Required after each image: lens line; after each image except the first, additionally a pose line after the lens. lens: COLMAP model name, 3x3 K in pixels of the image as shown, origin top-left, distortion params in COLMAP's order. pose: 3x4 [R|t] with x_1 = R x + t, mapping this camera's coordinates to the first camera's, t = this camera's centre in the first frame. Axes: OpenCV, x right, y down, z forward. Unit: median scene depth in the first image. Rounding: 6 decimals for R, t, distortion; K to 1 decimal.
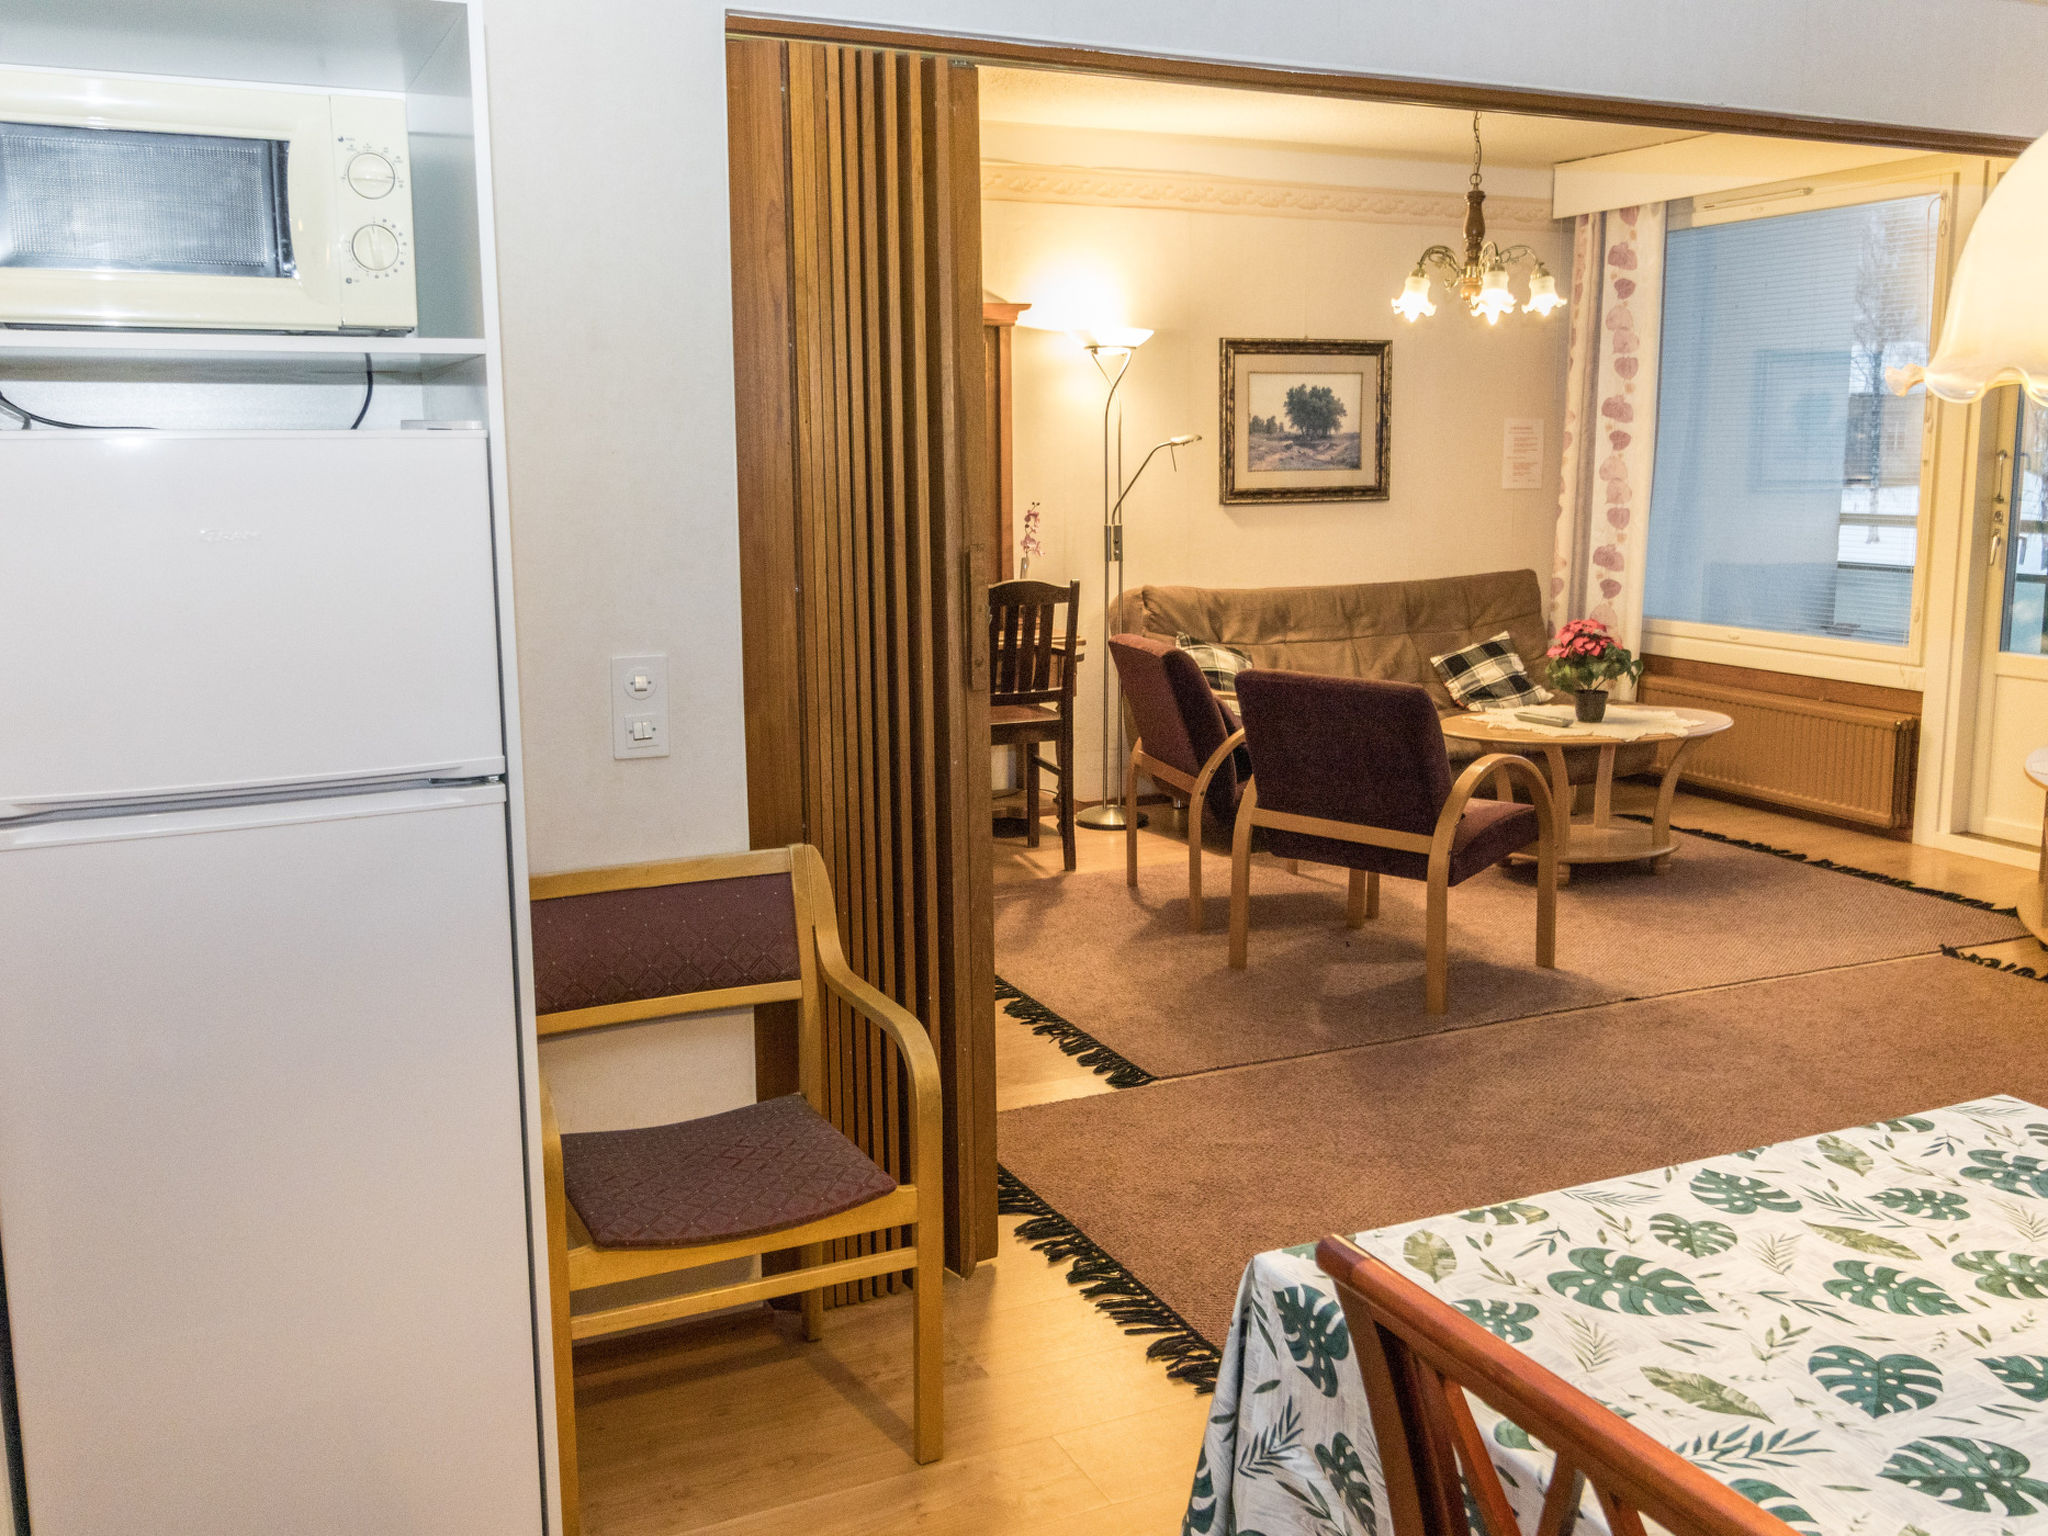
lens RADIAL K [[1849.1, 0, 1060.3], [0, 1849.1, 765.0], [0, 0, 1]] dist [-0.004659, -0.005508]
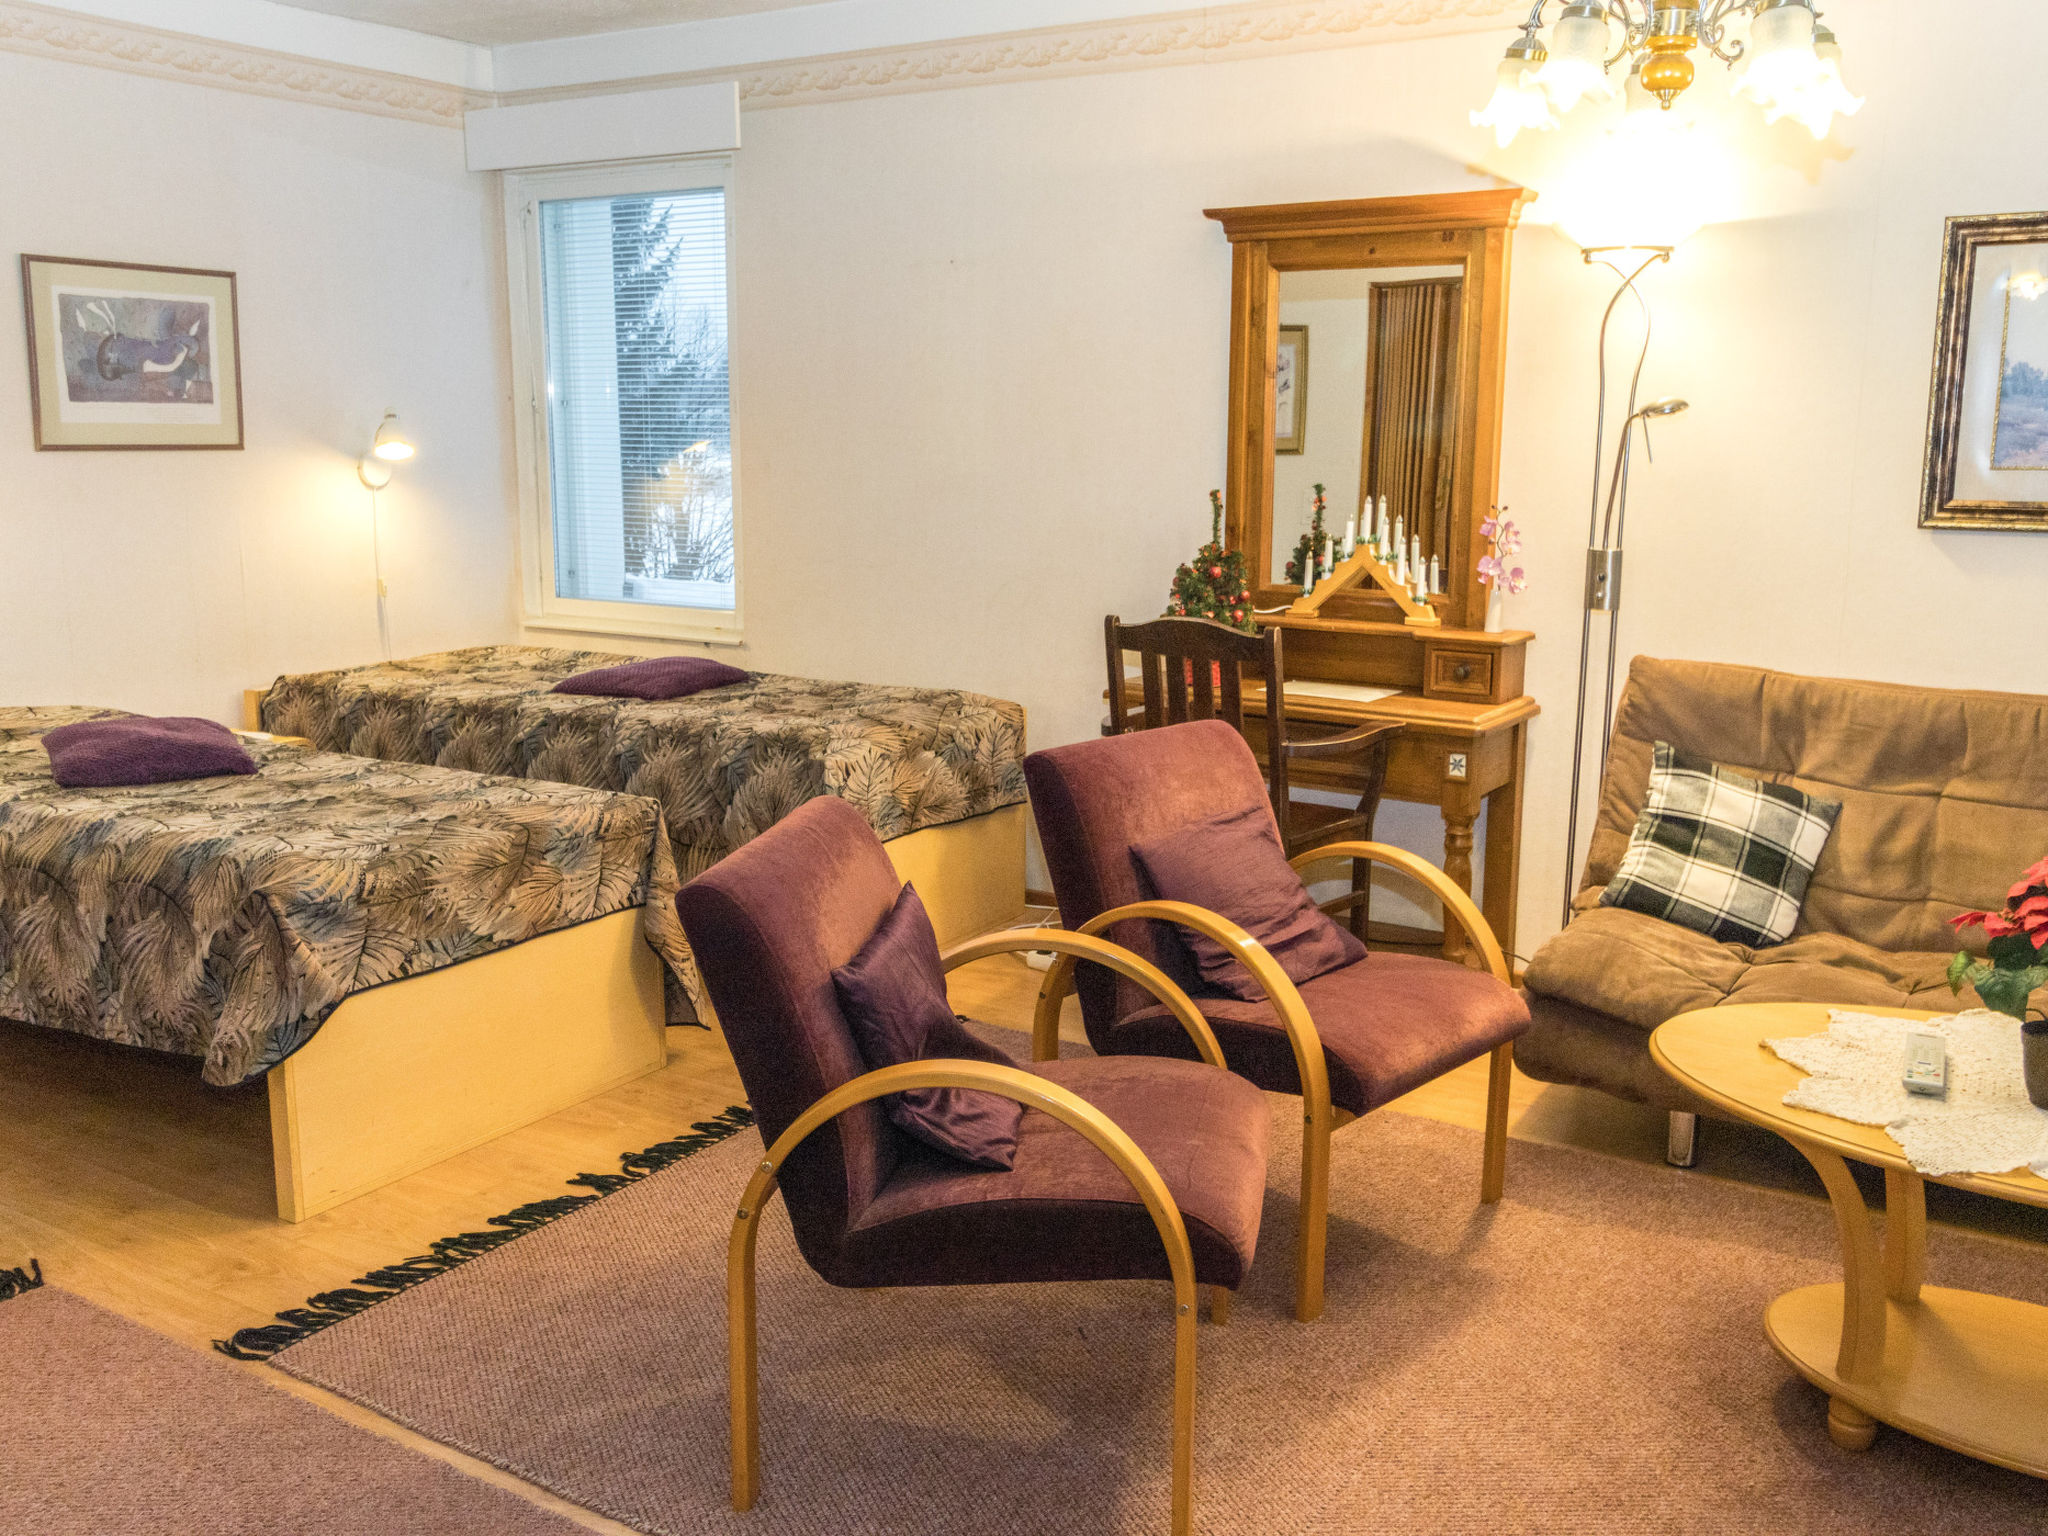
lens RADIAL K [[1849.1, 0, 1060.3], [0, 1849.1, 765.0], [0, 0, 1]] dist [-0.004659, -0.005508]
pose [[0.522347, 0.172030, -0.835200, 0.851394], [-0.150166, 0.982690, 0.108493, -0.187734], [0.839407, 0.068747, 0.539138, 1.004367]]
